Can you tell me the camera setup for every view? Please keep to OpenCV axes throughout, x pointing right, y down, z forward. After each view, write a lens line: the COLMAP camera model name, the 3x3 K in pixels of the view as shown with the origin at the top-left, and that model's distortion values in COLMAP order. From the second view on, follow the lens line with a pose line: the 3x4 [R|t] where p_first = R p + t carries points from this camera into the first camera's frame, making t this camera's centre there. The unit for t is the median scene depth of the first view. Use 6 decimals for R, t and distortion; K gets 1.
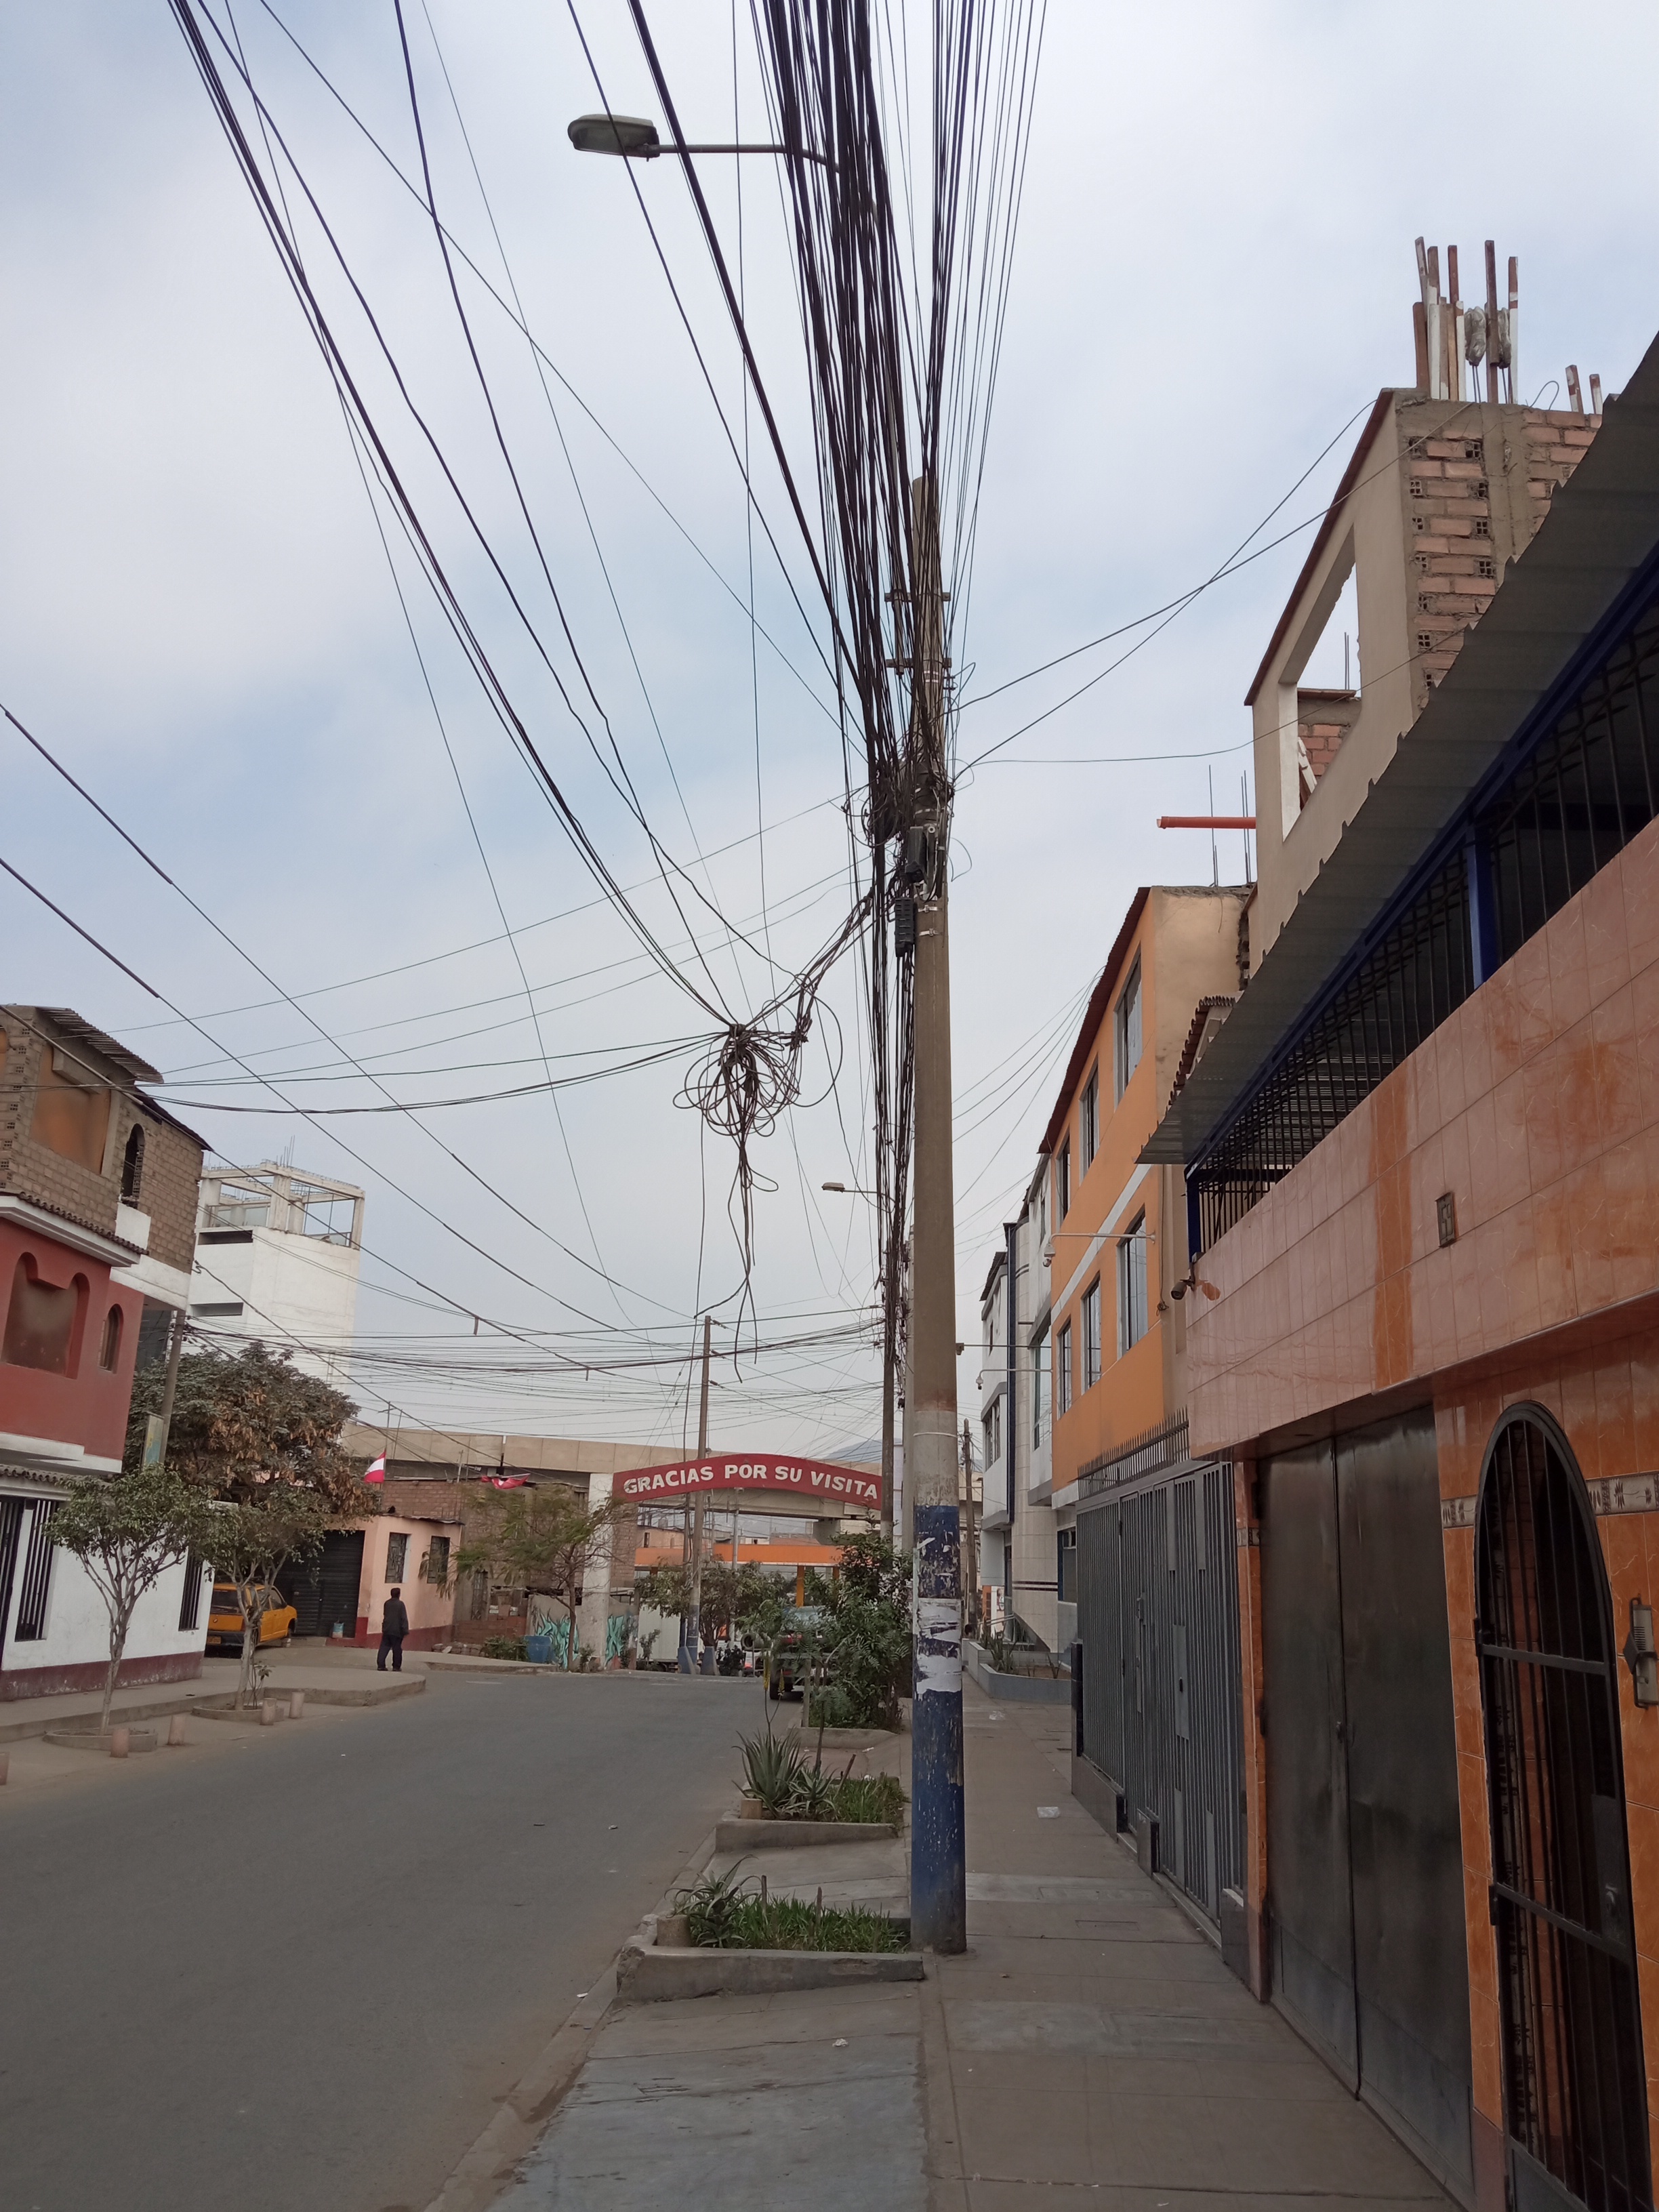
lens RADIAL K [[1800.8, 0, 830.8], [0, 1800.8, 1091.7], [0, 0, 1]] dist [0.113672, -0.203868]
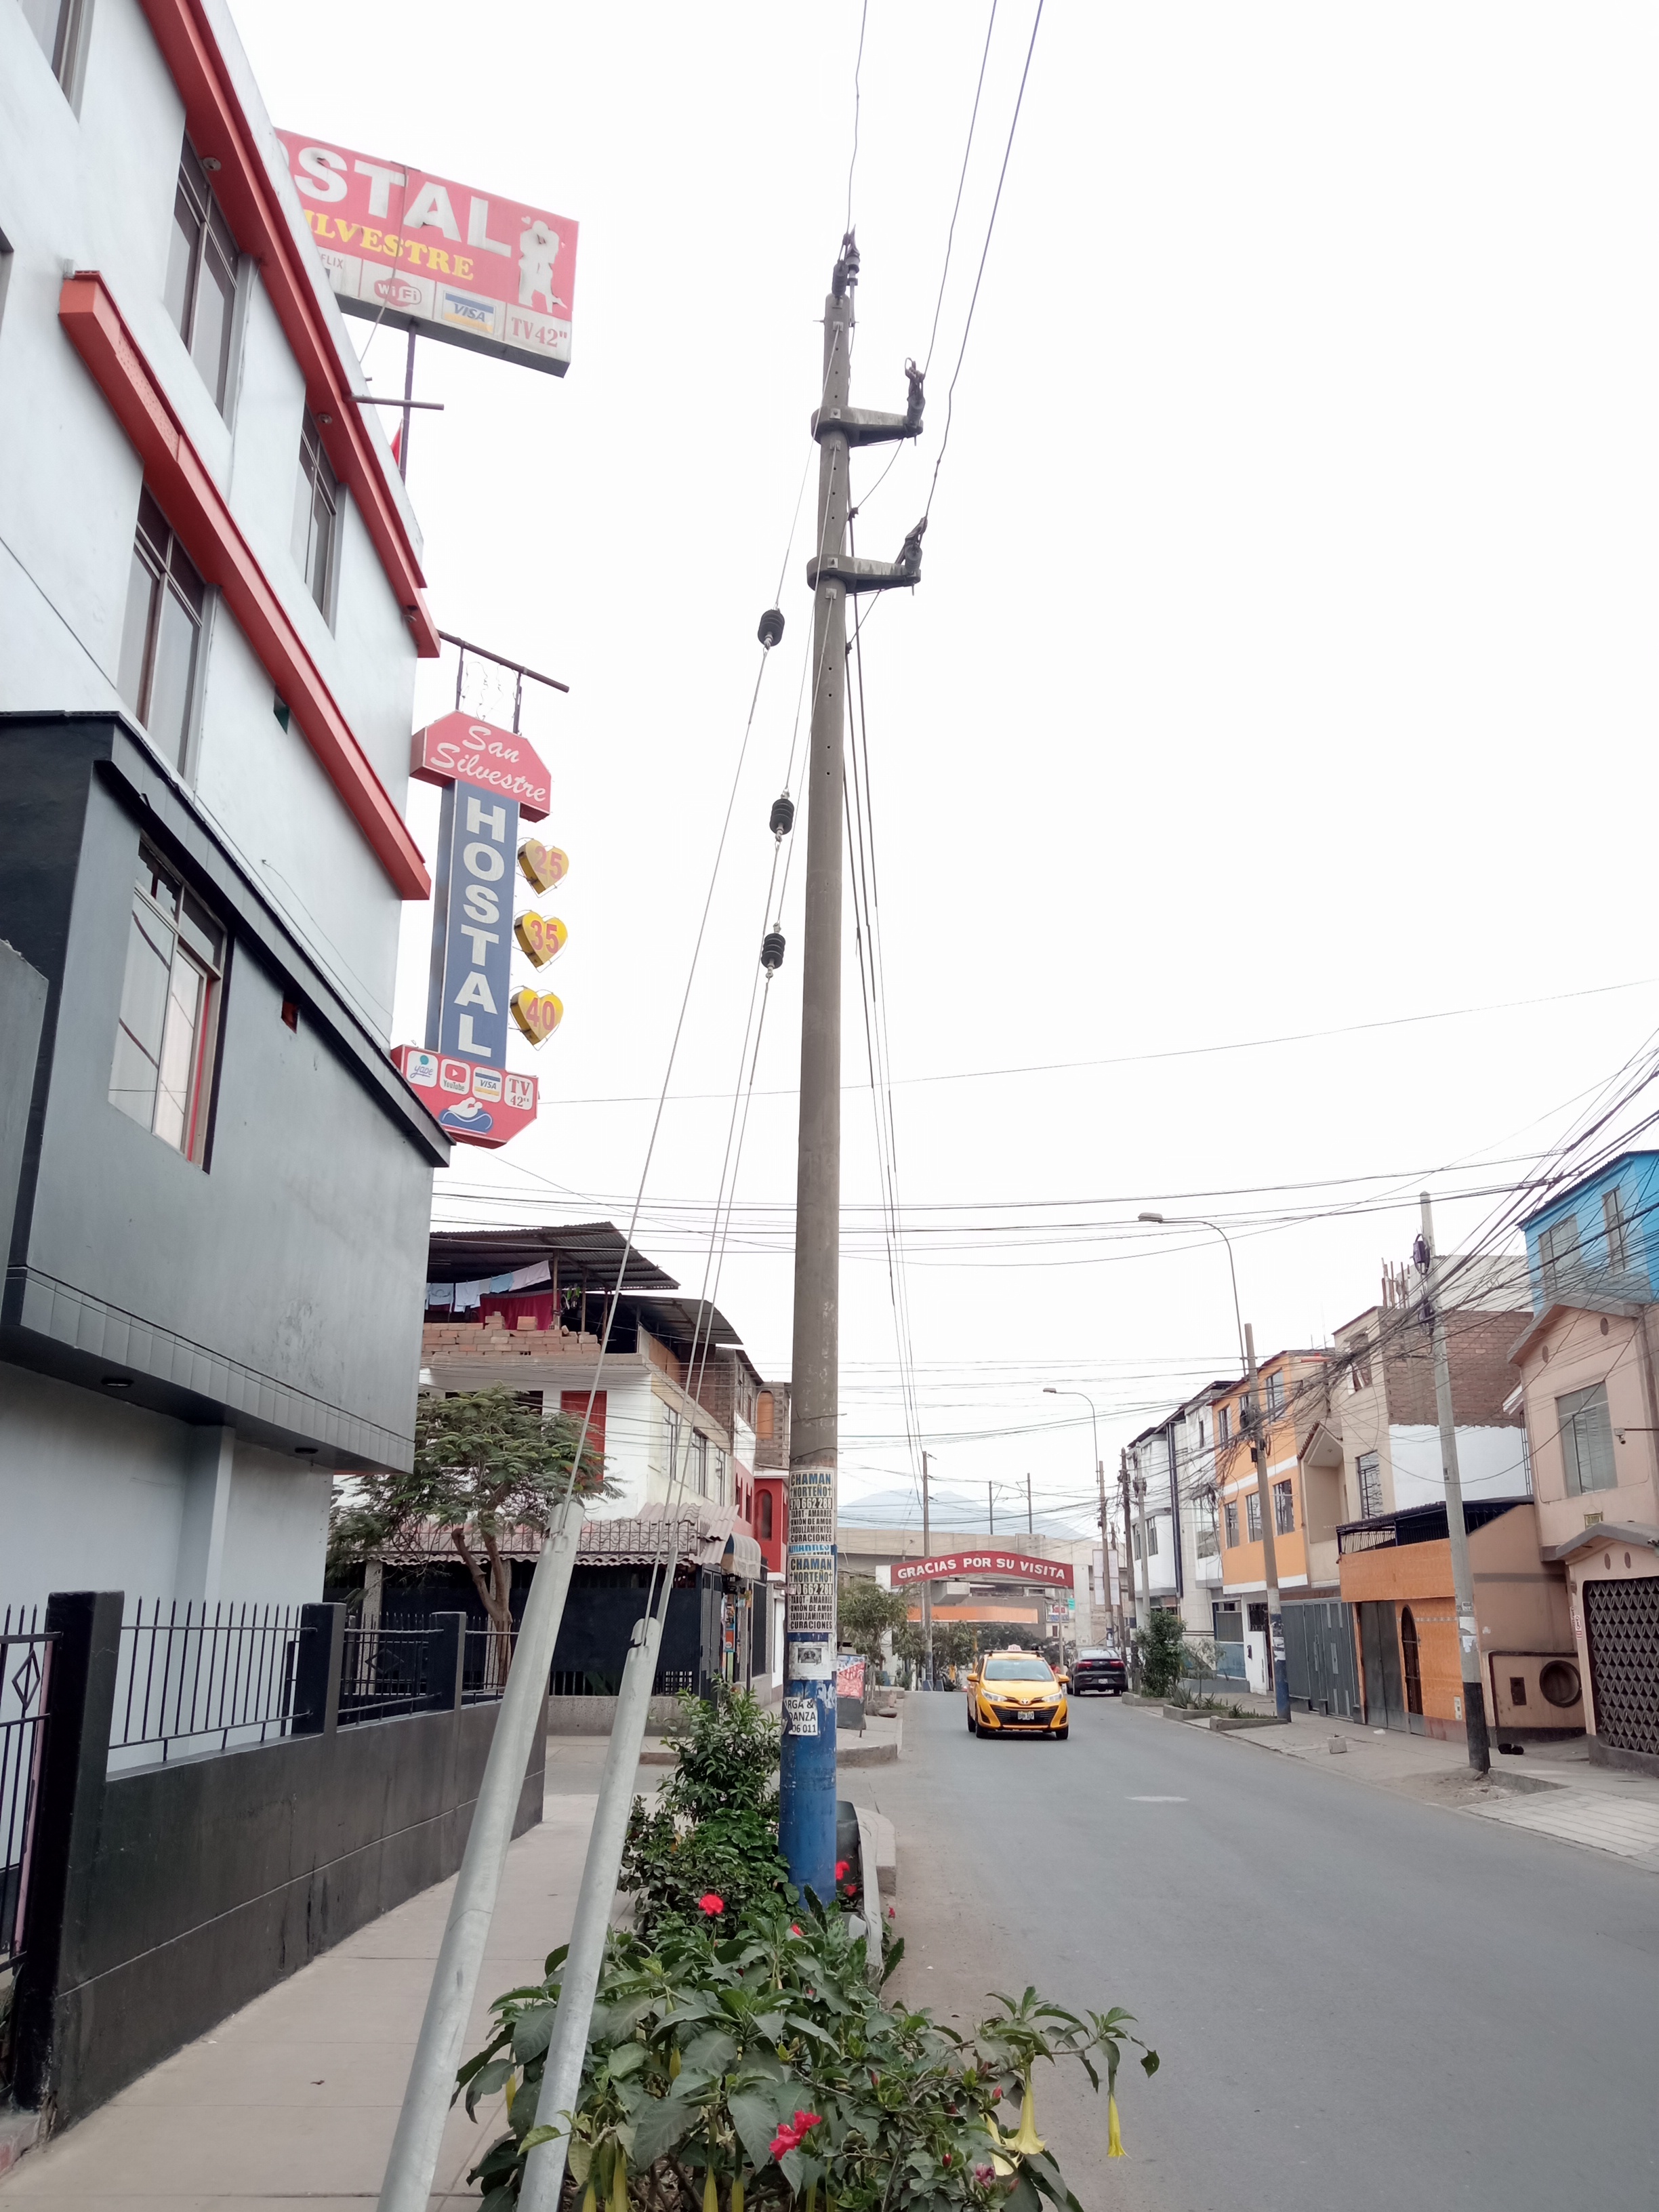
lens RADIAL K [[1800.8, 0, 830.8], [0, 1800.8, 1091.7], [0, 0, 1]] dist [0.113672, -0.203868]
pose [[0.999580, -0.028945, 0.001318, -0.320726], [0.028970, 0.999246, -0.025844, -0.304445], [-0.000569, 0.025871, 0.999665, -1.092692]]
